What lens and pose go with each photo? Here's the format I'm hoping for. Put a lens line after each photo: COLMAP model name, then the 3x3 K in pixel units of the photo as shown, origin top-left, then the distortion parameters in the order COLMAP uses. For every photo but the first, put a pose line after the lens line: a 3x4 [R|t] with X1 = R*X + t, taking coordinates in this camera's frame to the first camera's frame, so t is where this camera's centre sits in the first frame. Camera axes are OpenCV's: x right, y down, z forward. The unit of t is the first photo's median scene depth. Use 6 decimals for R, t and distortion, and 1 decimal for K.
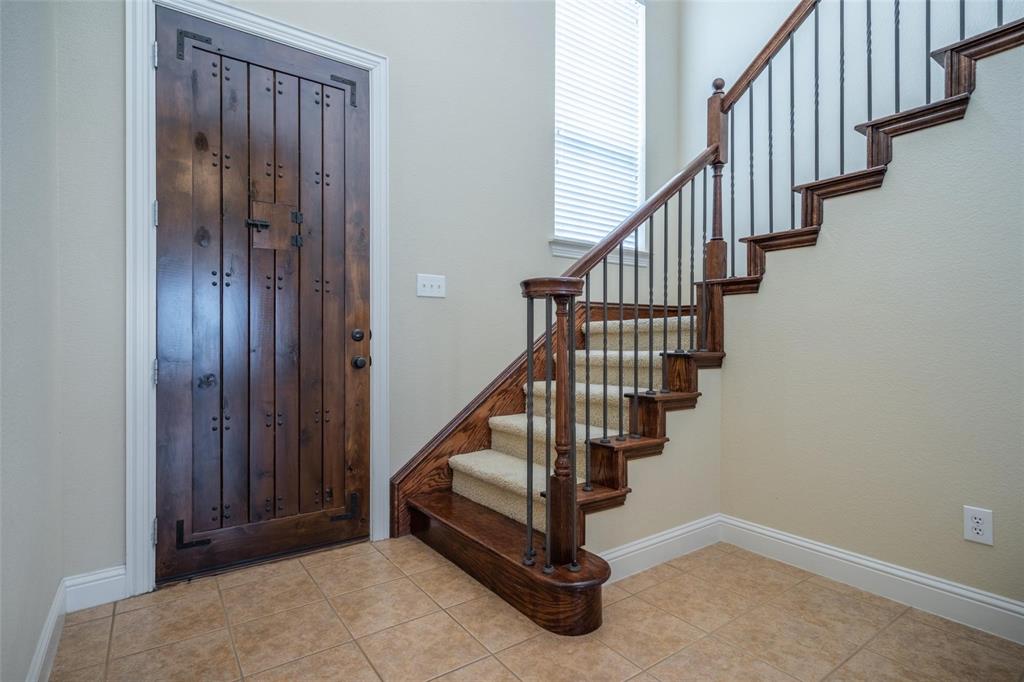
lens RADIAL K [[516.1, 0, 511.0], [0, 516.1, 340.2], [0, 0, 1]] dist [0.004150, 0.001077]
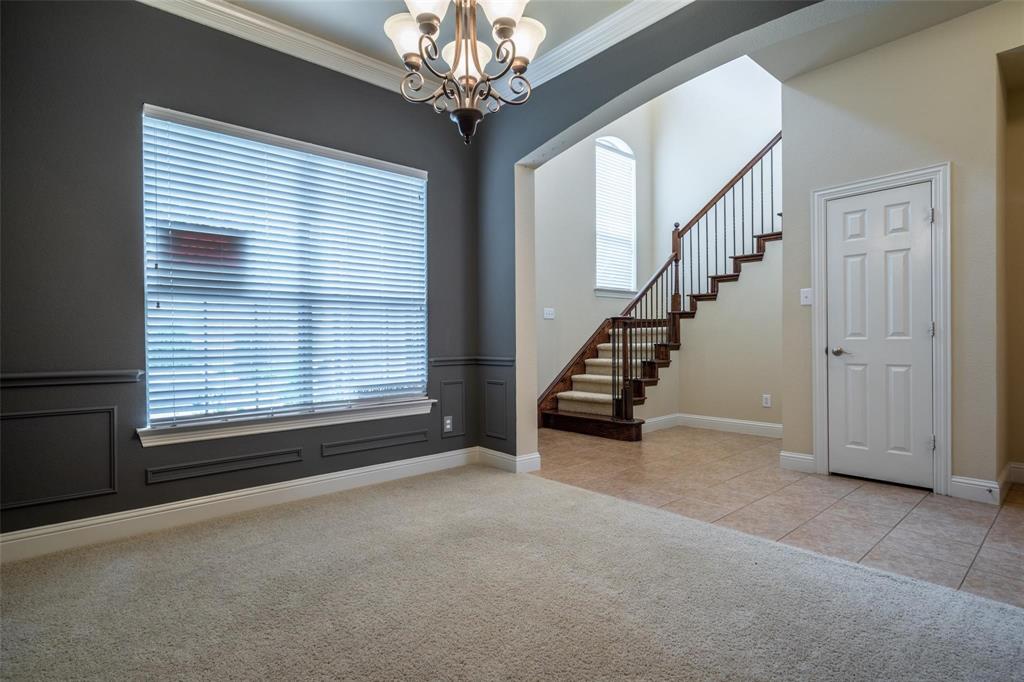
lens RADIAL K [[516.1, 0, 505.2], [0, 516.1, 341.2], [0, 0, 1]] dist [0.004150, 0.001077]
pose [[0.994825, -0.010095, 0.101102, -0.618011], [0.008783, 0.999871, 0.013414, -0.023950], [-0.101224, -0.012457, 0.994786, -1.256635]]
